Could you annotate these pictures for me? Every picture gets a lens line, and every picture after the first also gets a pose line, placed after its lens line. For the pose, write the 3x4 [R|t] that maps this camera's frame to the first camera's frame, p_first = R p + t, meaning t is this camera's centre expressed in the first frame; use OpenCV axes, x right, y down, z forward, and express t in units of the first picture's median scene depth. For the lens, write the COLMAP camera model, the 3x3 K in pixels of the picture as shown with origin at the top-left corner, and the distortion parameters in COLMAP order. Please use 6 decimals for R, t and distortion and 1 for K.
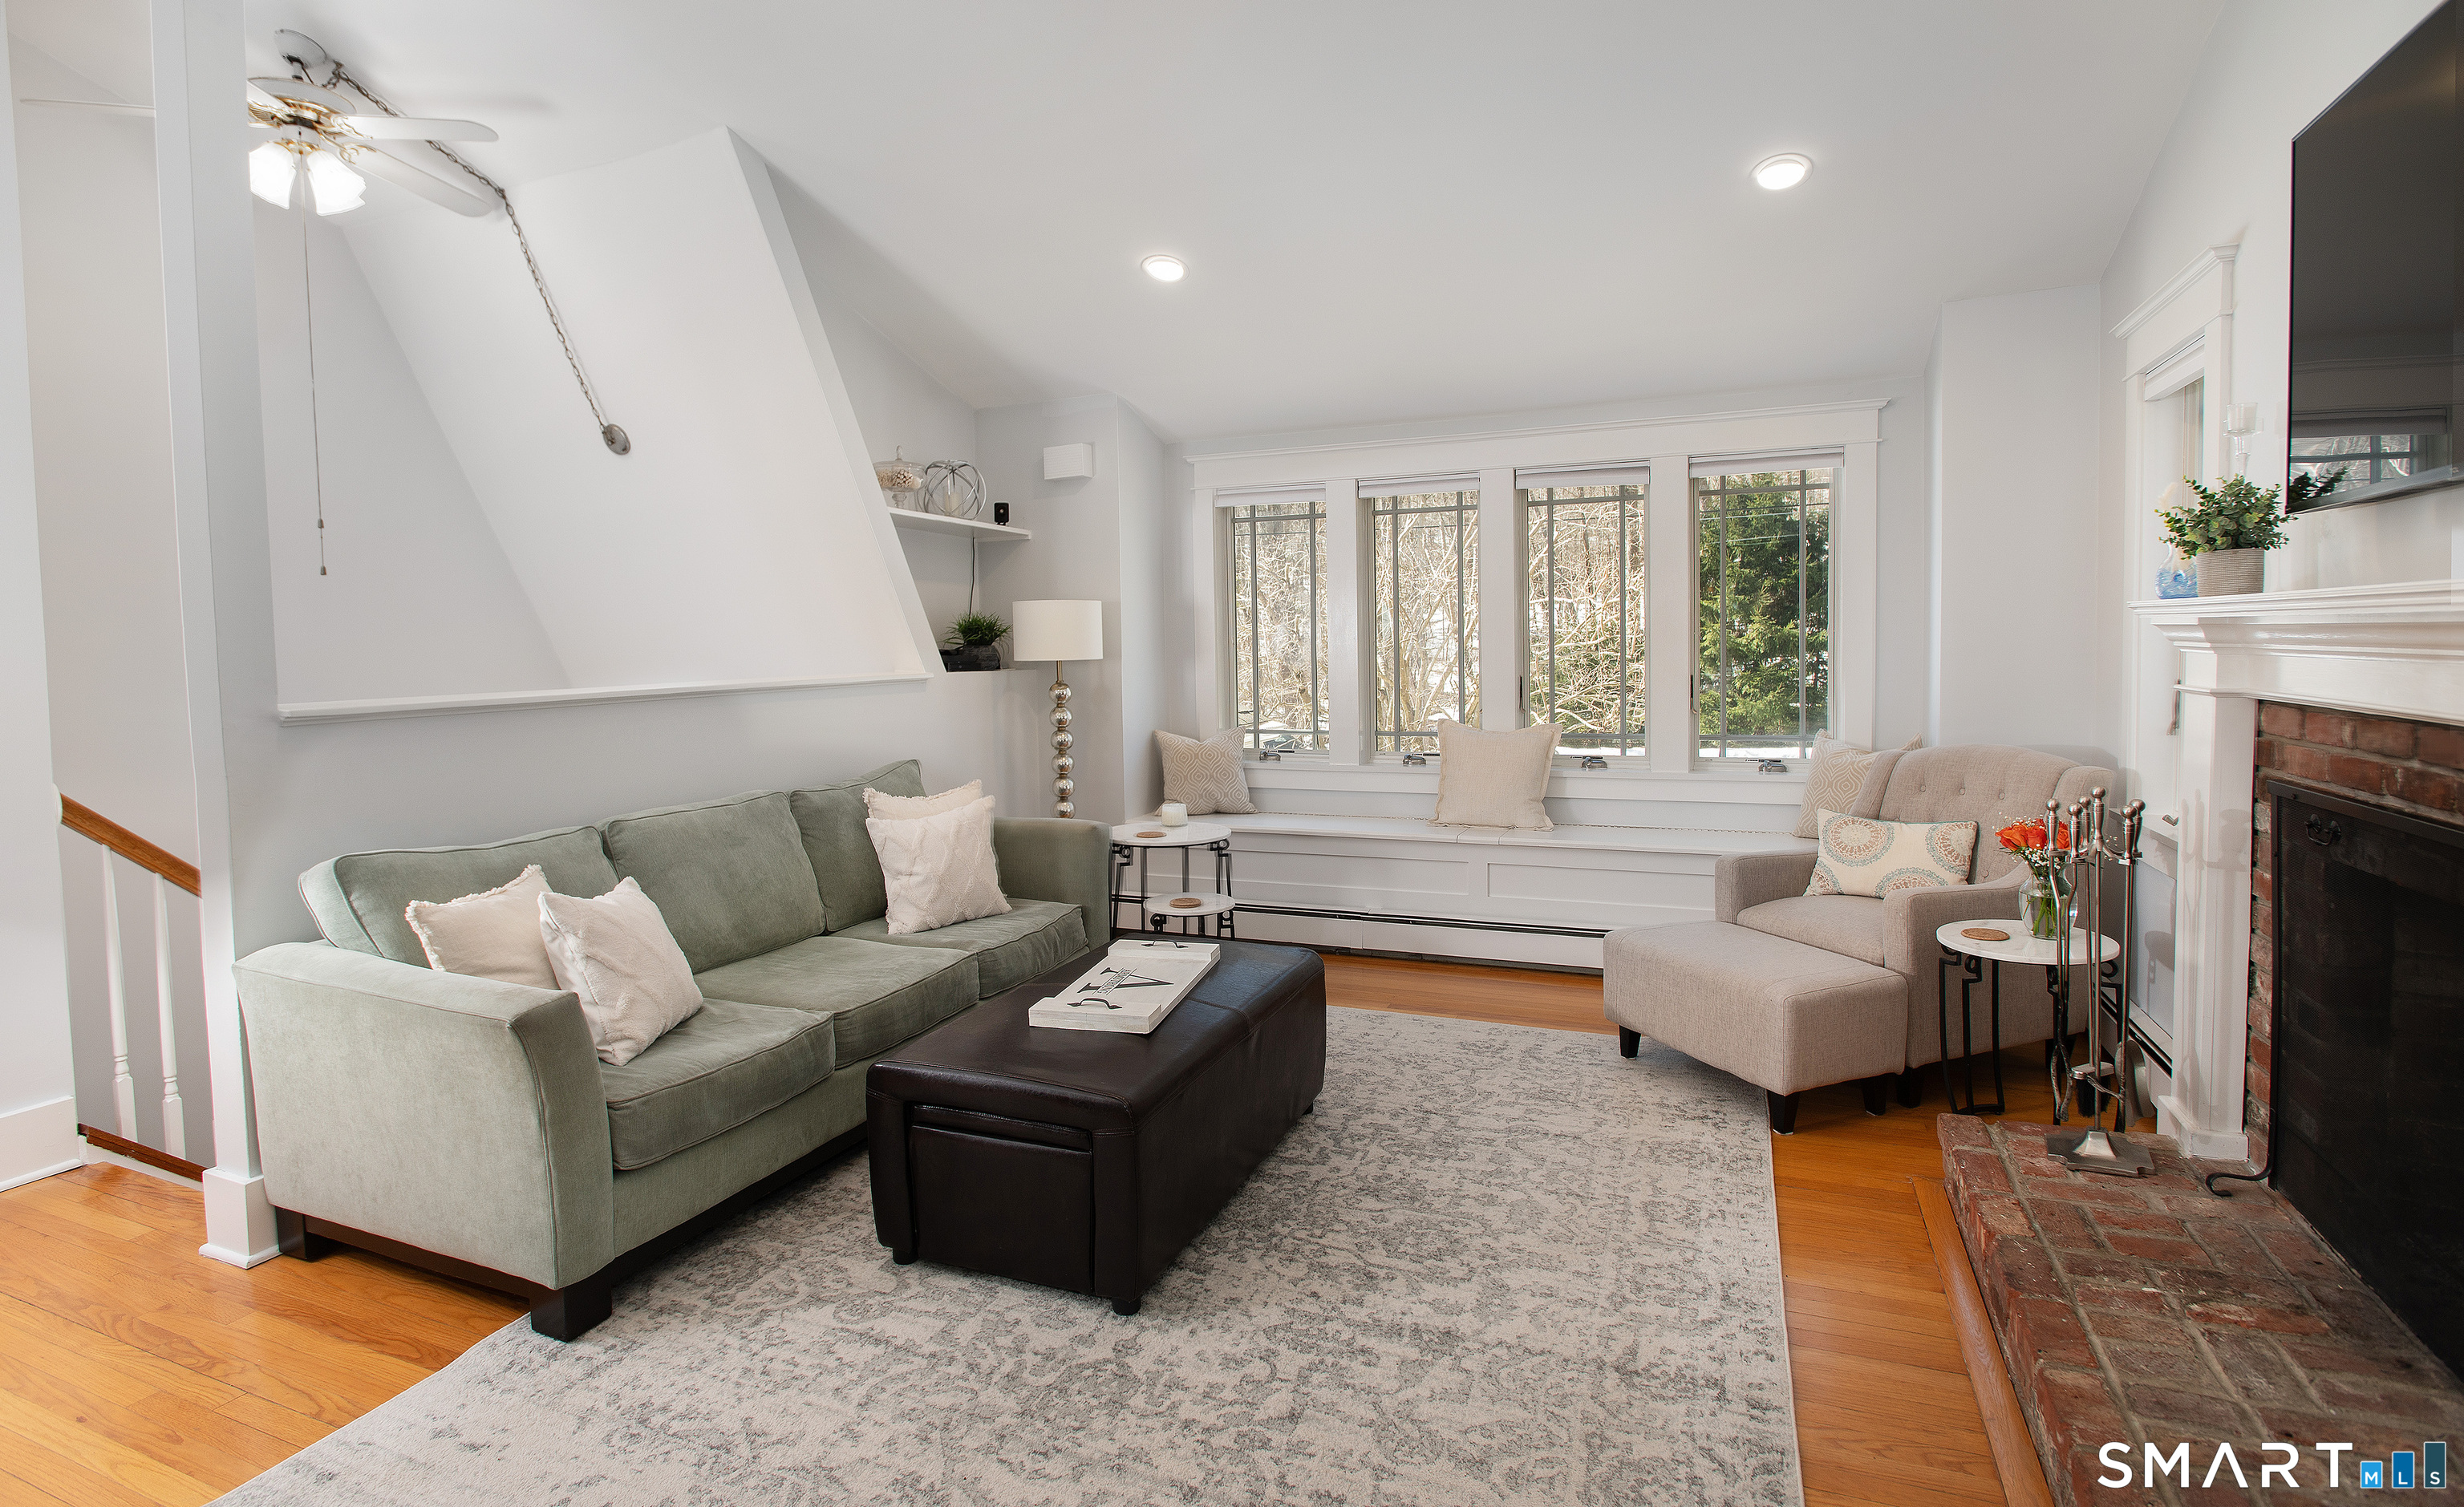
lens RADIAL K [[1191.0, 0, 1241.3], [0, 1191.0, 711.5], [0, 0, 1]] dist [-0.013559, -0.000094]
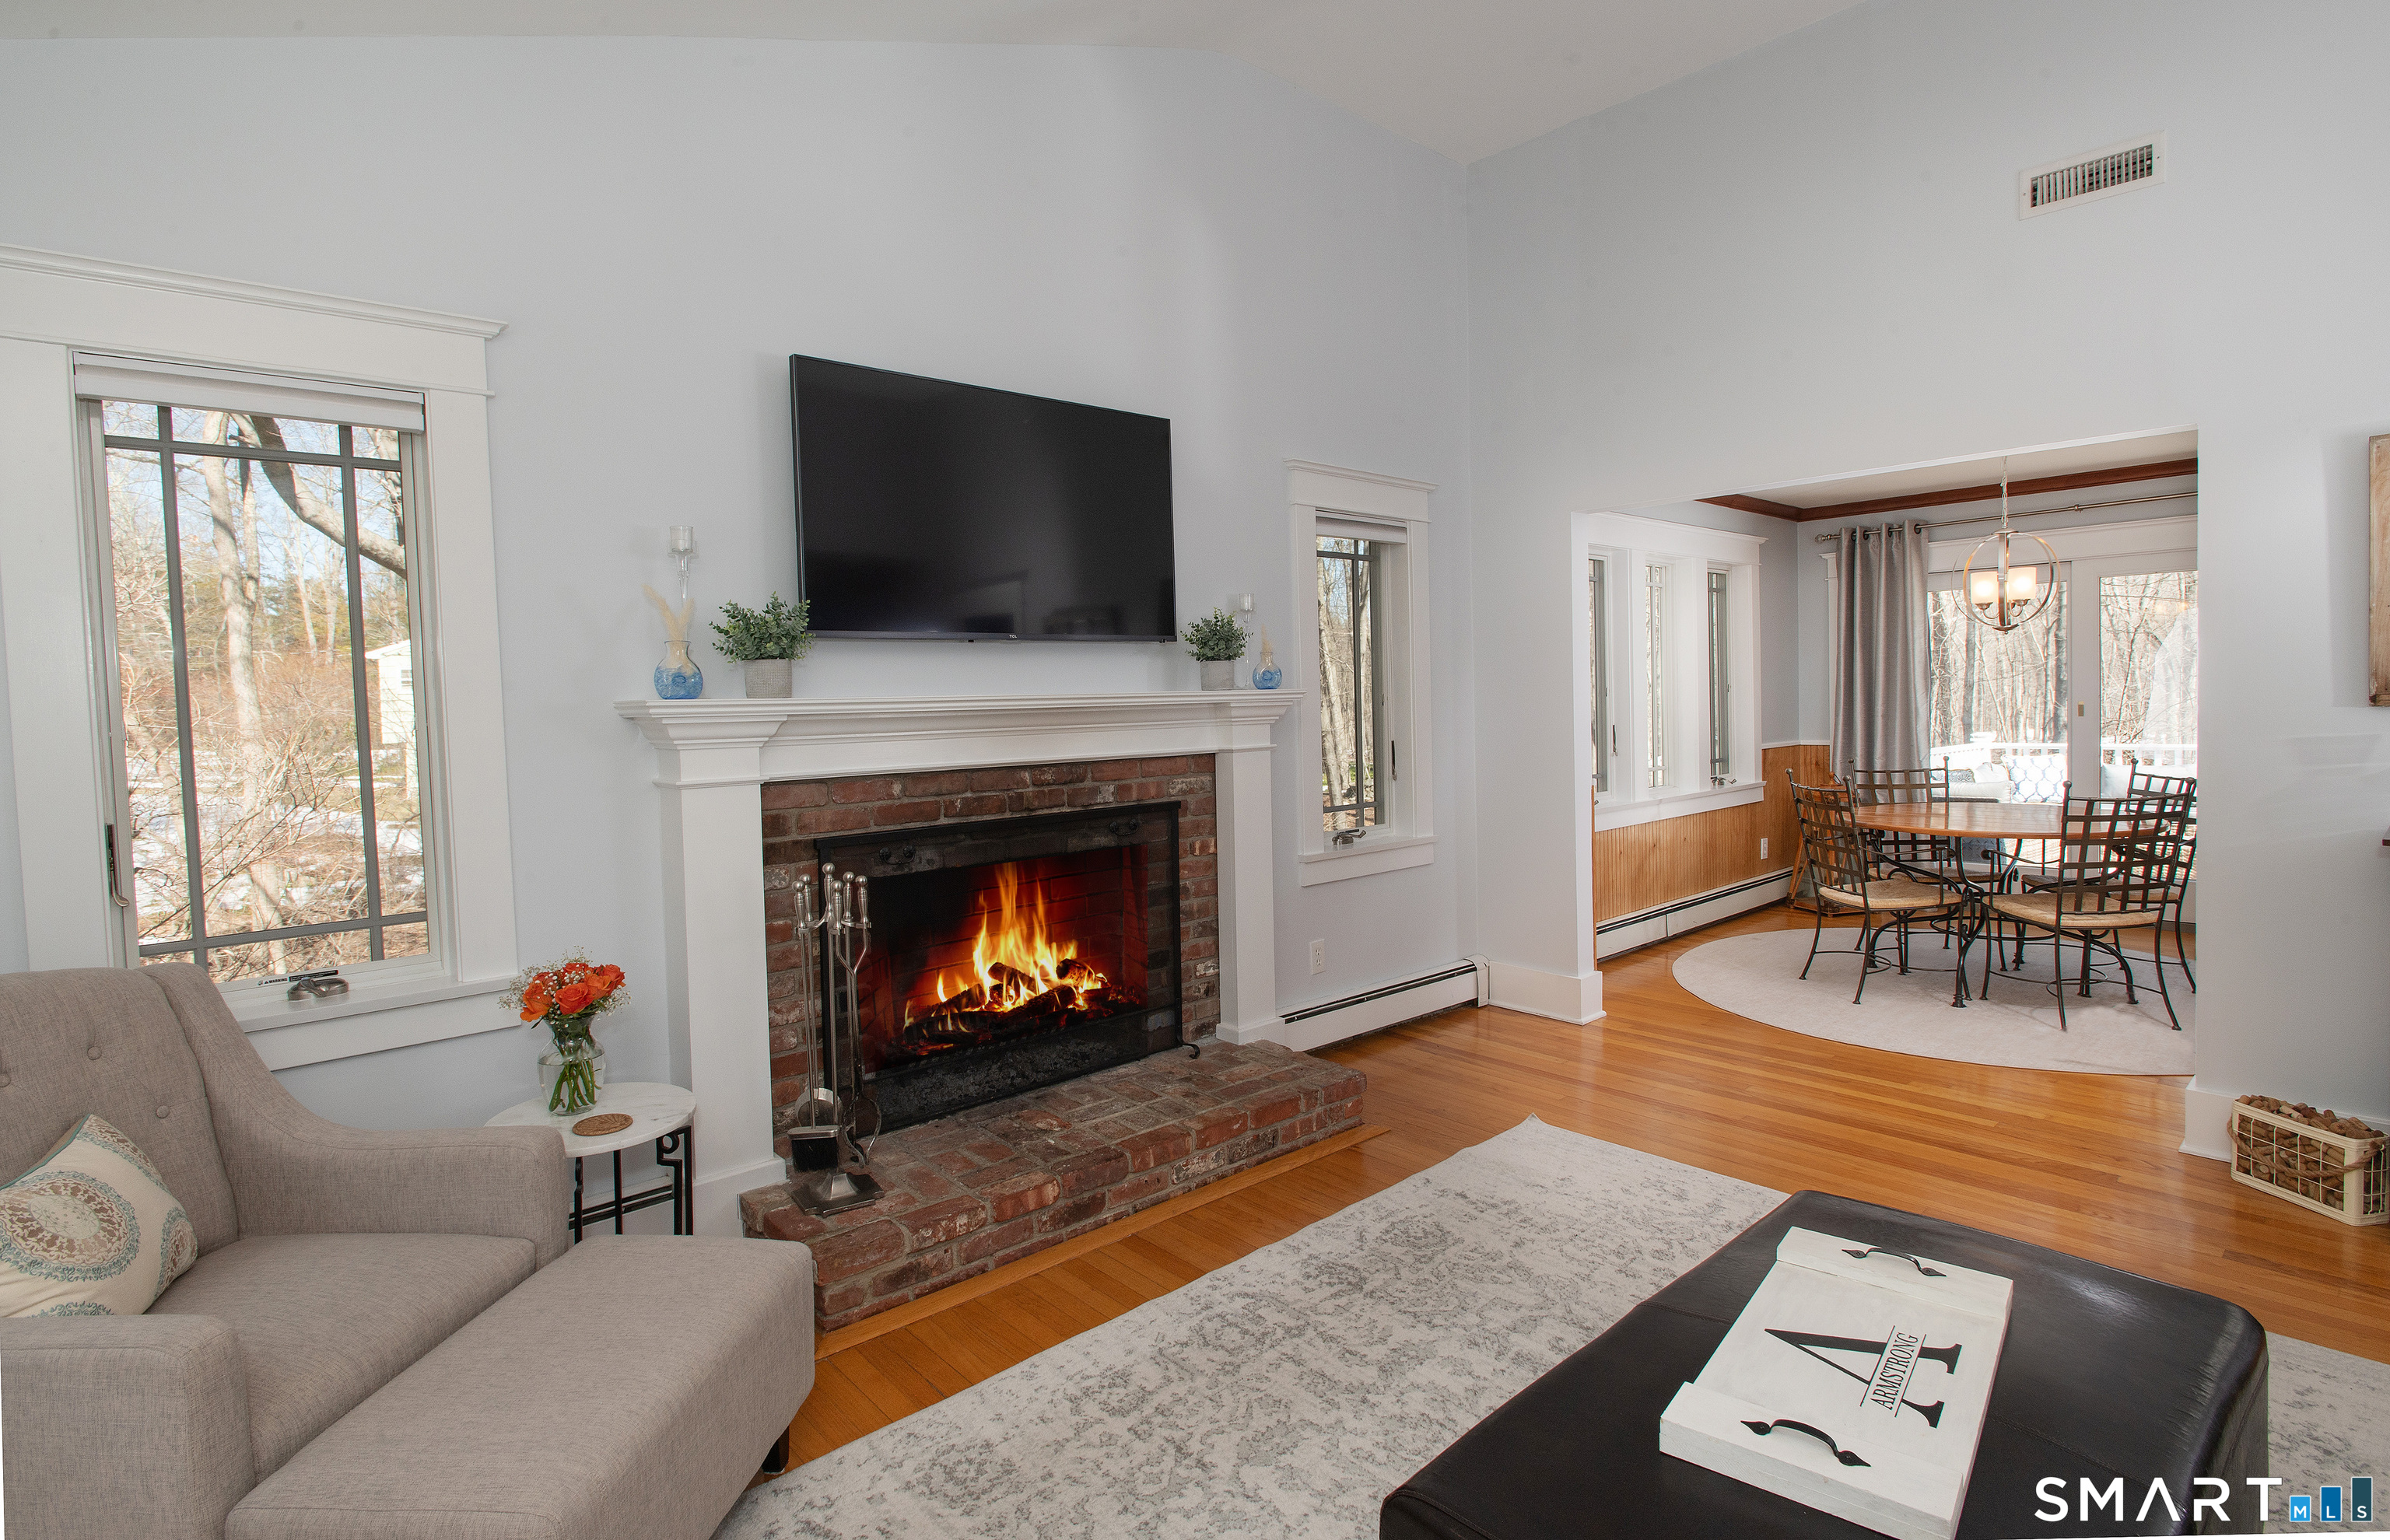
lens RADIAL K [[1165.0, 0, 1206.9], [0, 1165.0, 755.4], [0, 0, 1]] dist [-0.013701, 0.001495]
pose [[-0.899740, 0.023413, 0.435798, -0.070806], [0.070183, 0.993326, 0.091534, -0.107841], [-0.430746, 0.112943, -0.895378, 1.722506]]
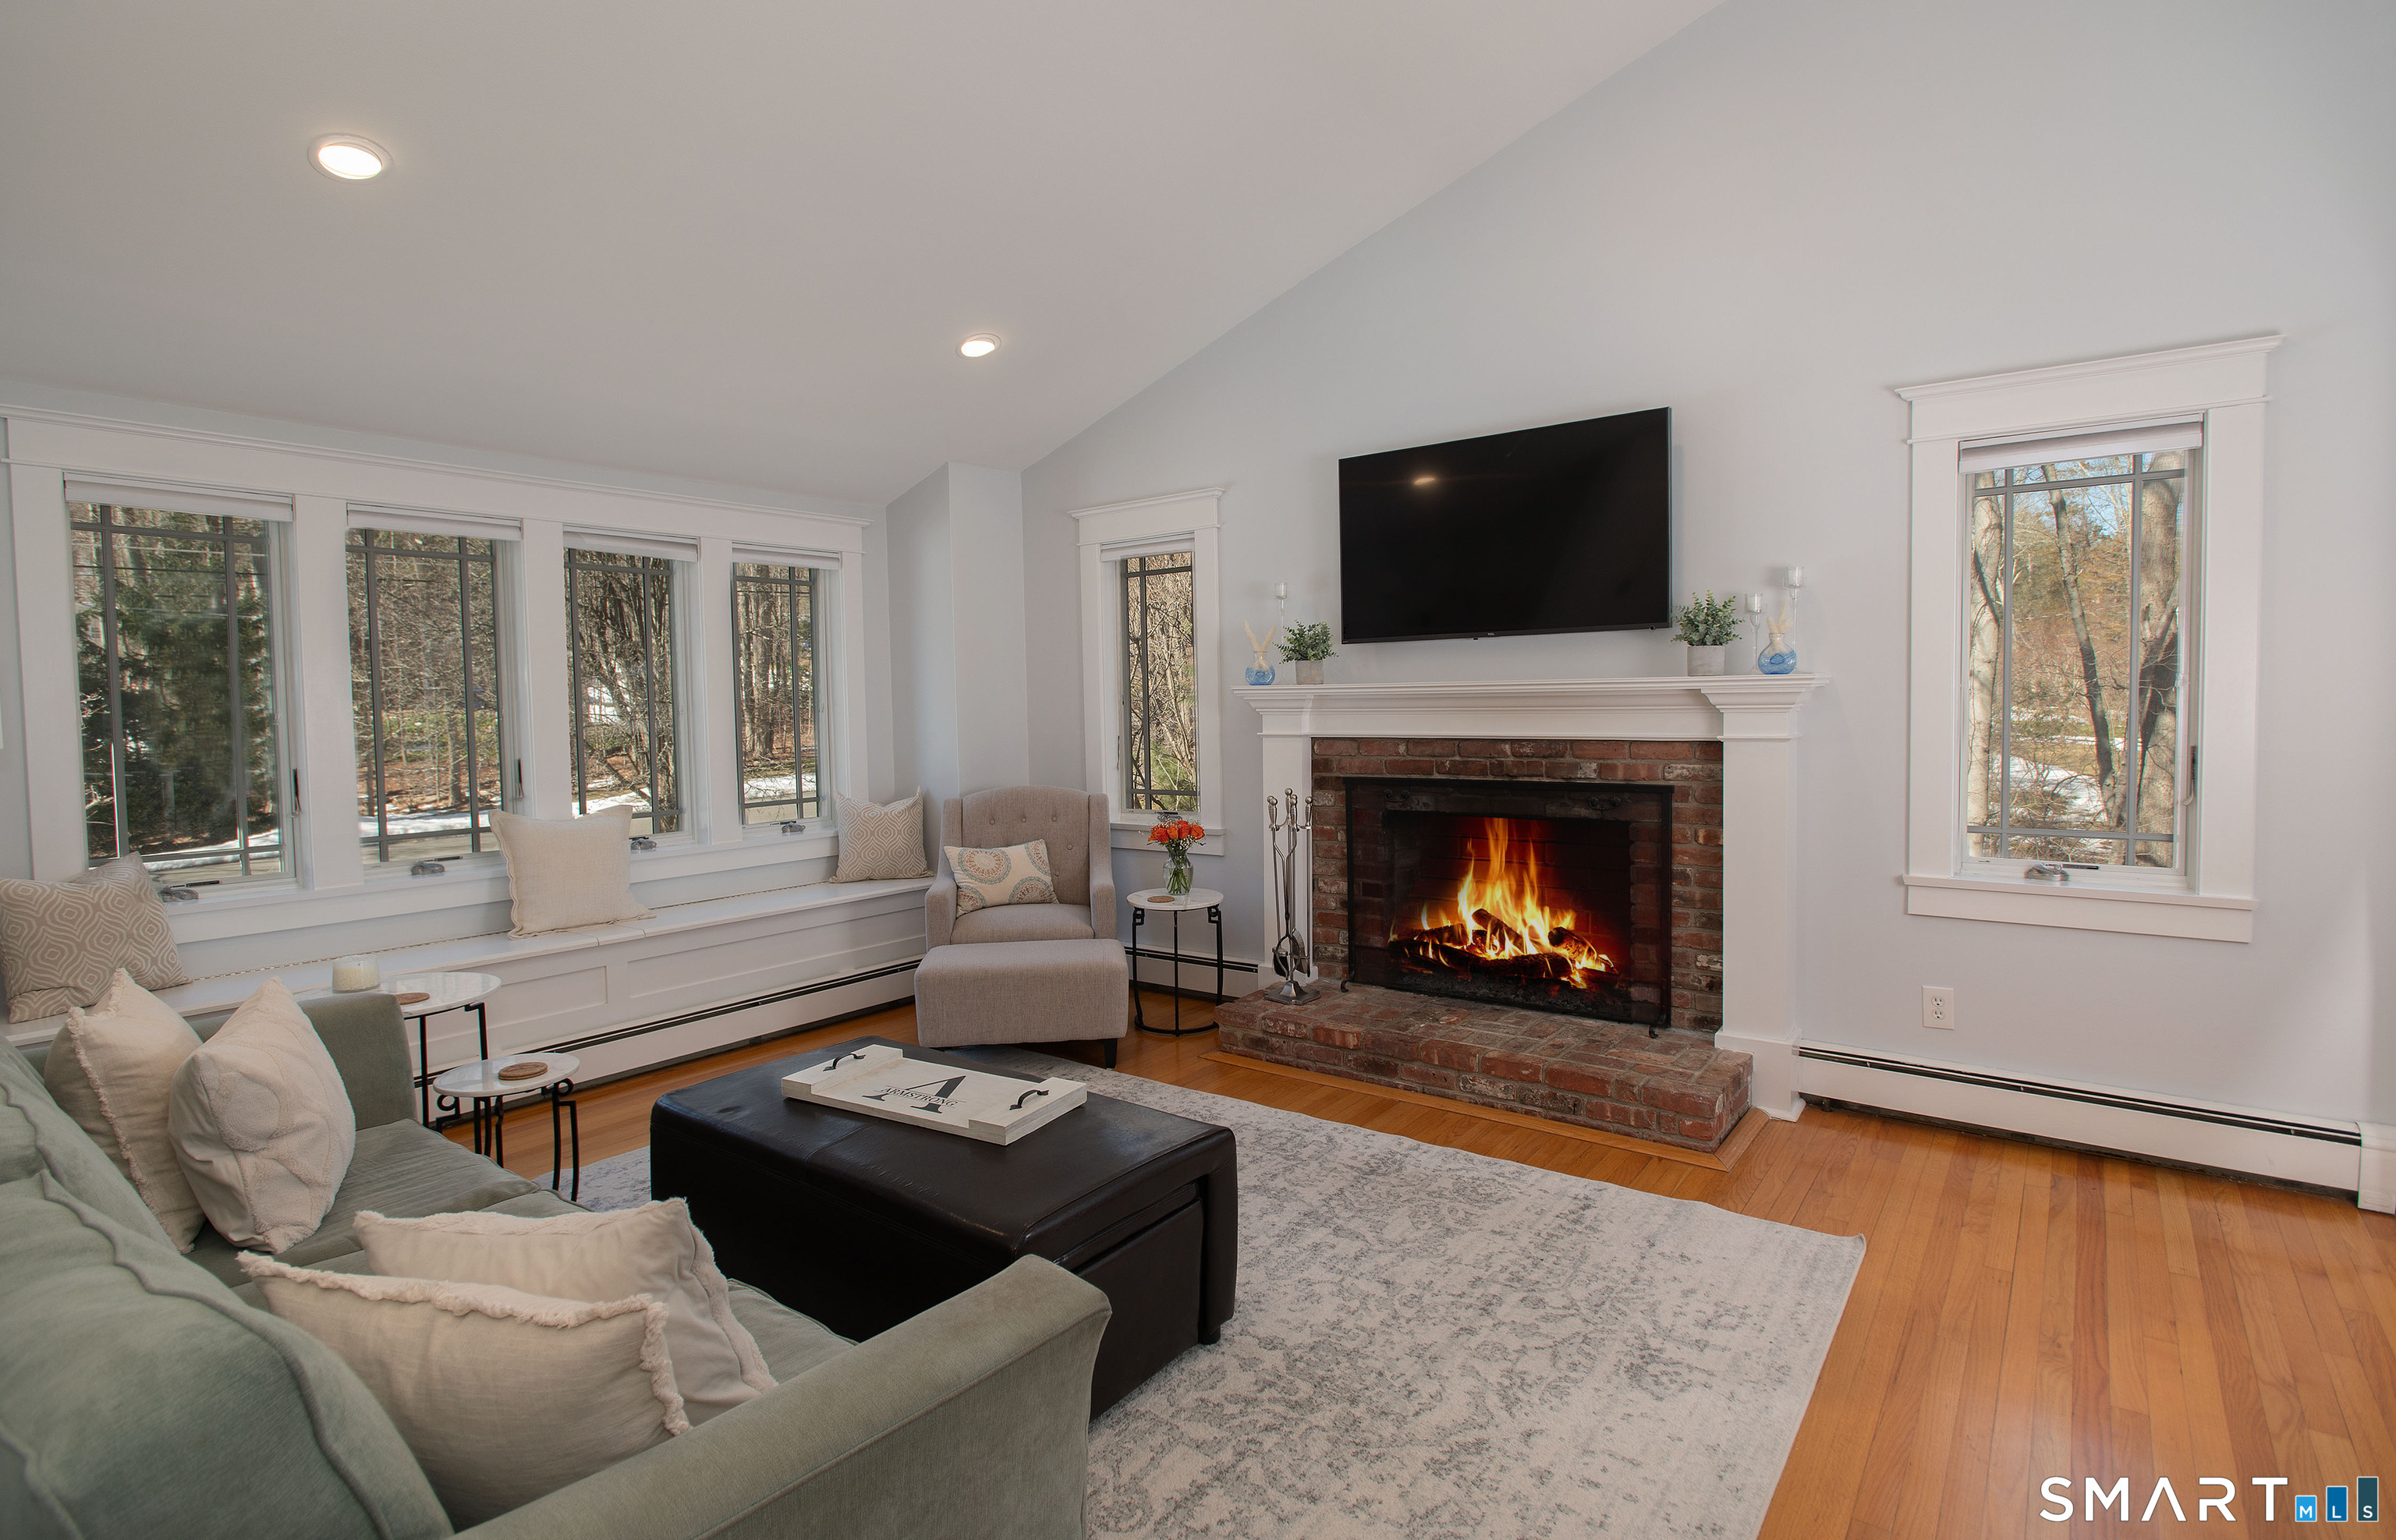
lens RADIAL K [[1168.0, 0, 1191.1], [0, 1168.0, 759.1], [0, 0, 1]] dist [-0.013701, 0.001495]
pose [[0.253740, -0.034050, 0.966673, -0.970726], [0.068481, 0.997505, 0.017161, -0.021160], [-0.964845, 0.061845, 0.255439, 0.652640]]
